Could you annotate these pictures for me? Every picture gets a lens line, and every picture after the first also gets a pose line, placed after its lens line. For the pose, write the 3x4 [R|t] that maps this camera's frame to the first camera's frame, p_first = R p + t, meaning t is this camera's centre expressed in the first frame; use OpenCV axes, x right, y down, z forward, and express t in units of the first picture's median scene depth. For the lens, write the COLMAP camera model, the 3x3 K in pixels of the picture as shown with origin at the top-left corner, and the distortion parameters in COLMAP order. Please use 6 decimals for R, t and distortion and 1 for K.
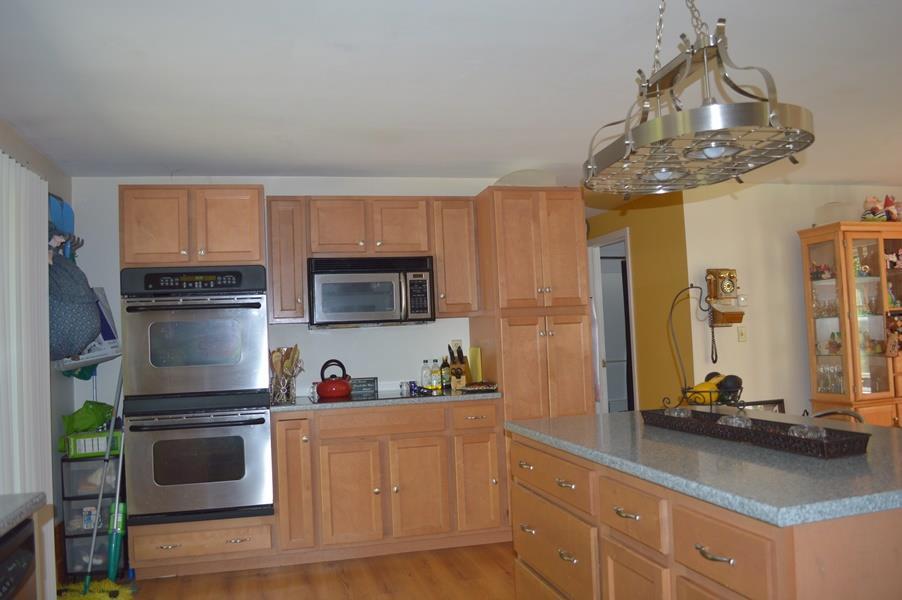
lens RADIAL K [[720.1, 0, 451.0], [0, 720.1, 300.0], [0, 0, 1]] dist [-0.070369, -0.002669]
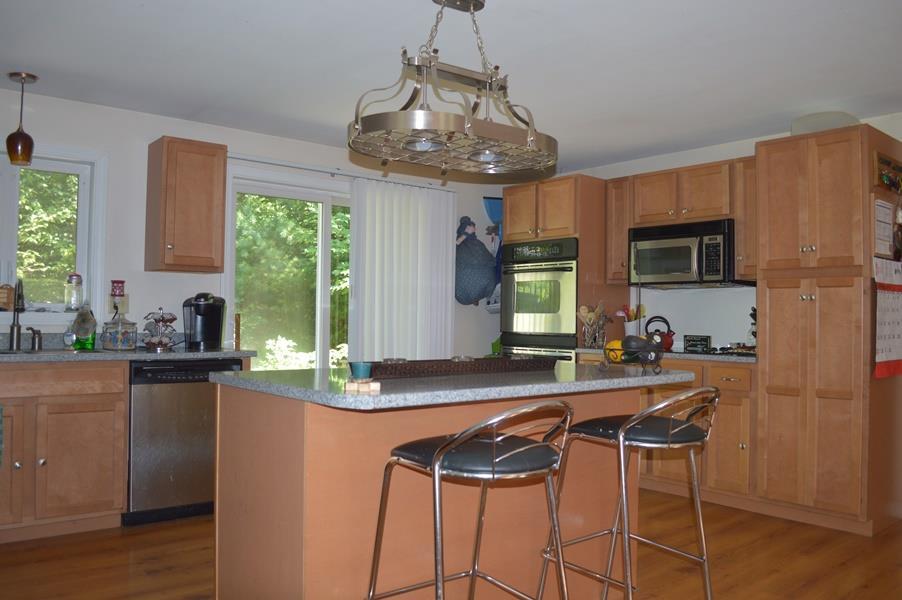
lens RADIAL K [[720.1, 0, 451.0], [0, 720.1, 300.0], [0, 0, 1]] dist [-0.070369, -0.002669]
pose [[0.449921, 0.028322, -0.892619, 0.692767], [0.016003, 0.999081, 0.039766, 0.007100], [0.892925, -0.032176, 0.449054, 0.197401]]
